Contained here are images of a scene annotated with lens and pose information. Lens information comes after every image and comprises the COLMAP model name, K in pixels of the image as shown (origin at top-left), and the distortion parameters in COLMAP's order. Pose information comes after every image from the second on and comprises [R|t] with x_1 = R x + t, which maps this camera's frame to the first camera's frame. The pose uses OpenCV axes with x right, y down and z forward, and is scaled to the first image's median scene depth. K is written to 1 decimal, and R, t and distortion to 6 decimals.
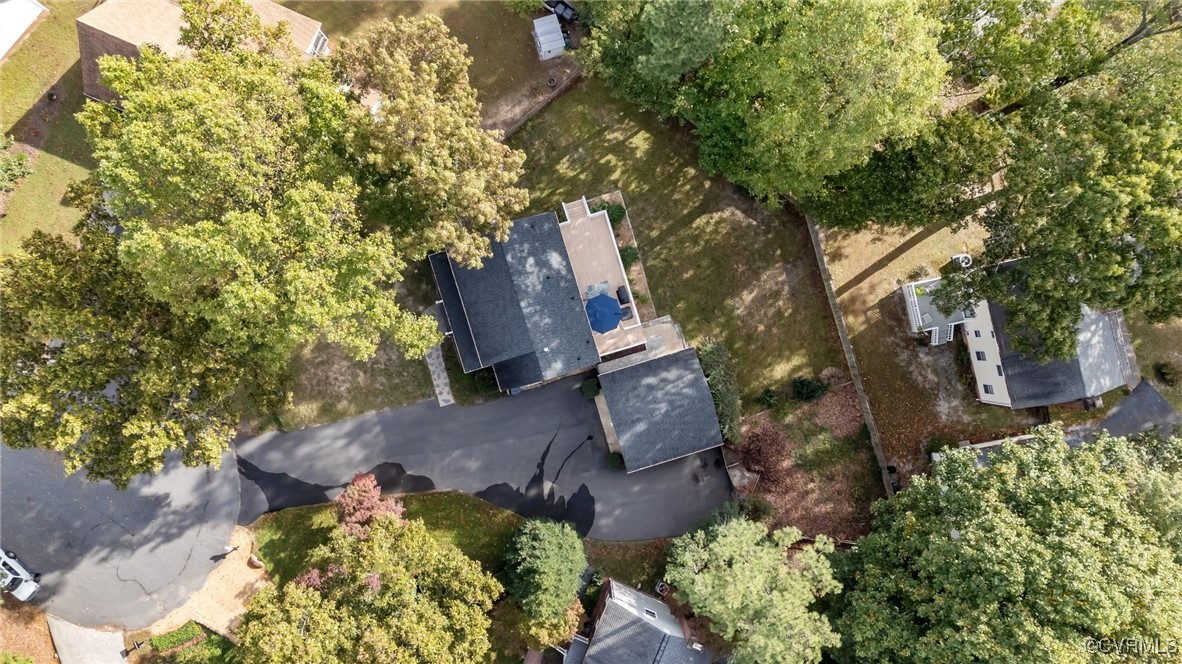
lens RADIAL K [[830.9, 0, 591.0], [0, 830.9, 332.0], [0, 0, 1]] dist [0.074713, -0.005235]
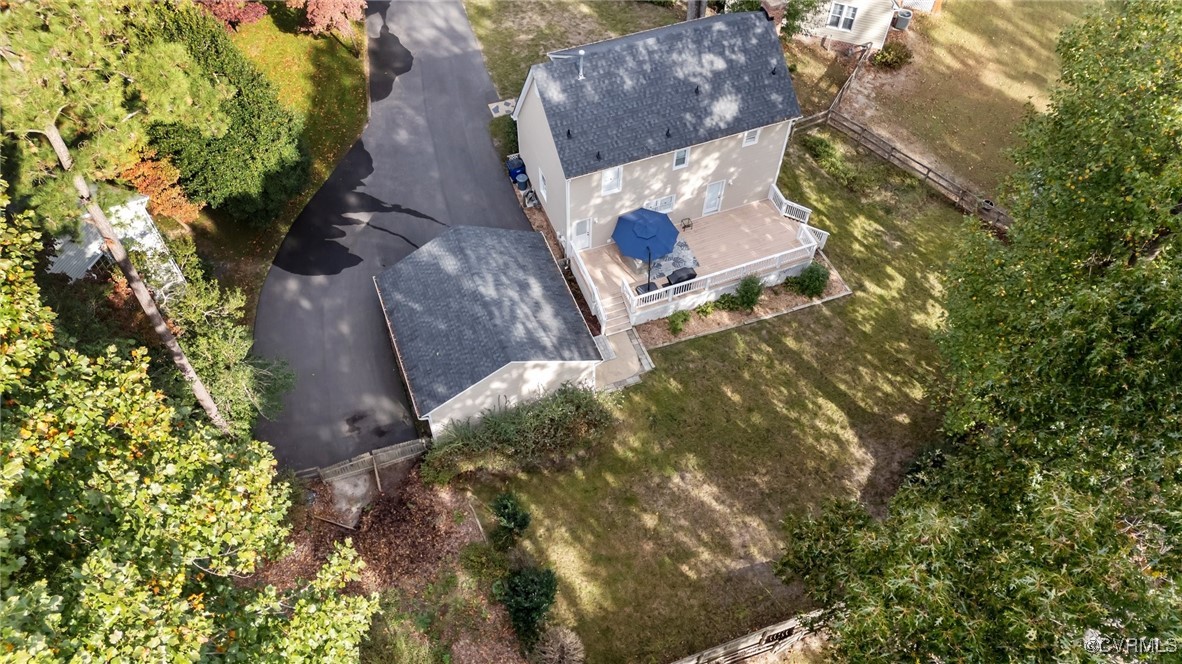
lens RADIAL K [[830.9, 0, 591.0], [0, 830.9, 332.0], [0, 0, 1]] dist [0.074713, -0.005235]
pose [[0.074639, 0.820308, -0.567031, 0.388375], [-0.997210, 0.060741, -0.043392, 0.044632], [-0.001153, 0.568687, 0.822553, 0.521999]]
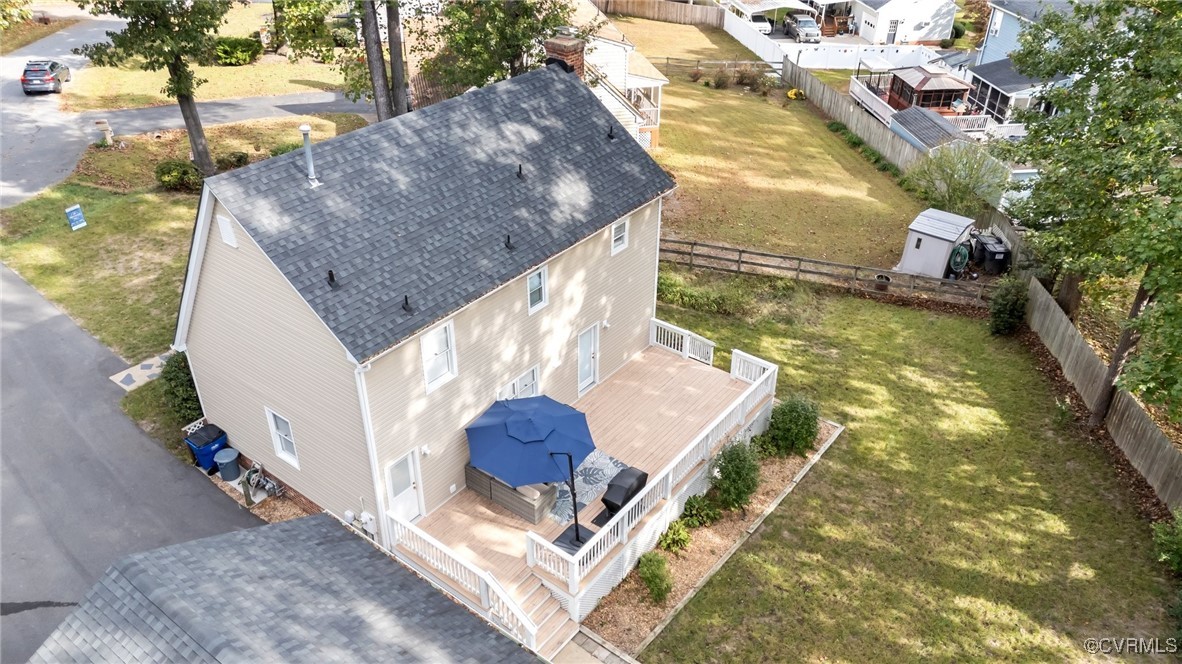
lens RADIAL K [[864.5, 0, 583.4], [0, 864.5, 333.8], [0, 0, 1]] dist [0.035042, -0.000972]
pose [[0.573414, 0.459060, -0.678572, 0.212703], [-0.819264, 0.319718, -0.476011, 0.095343], [-0.001566, 0.828881, 0.559422, 0.752666]]
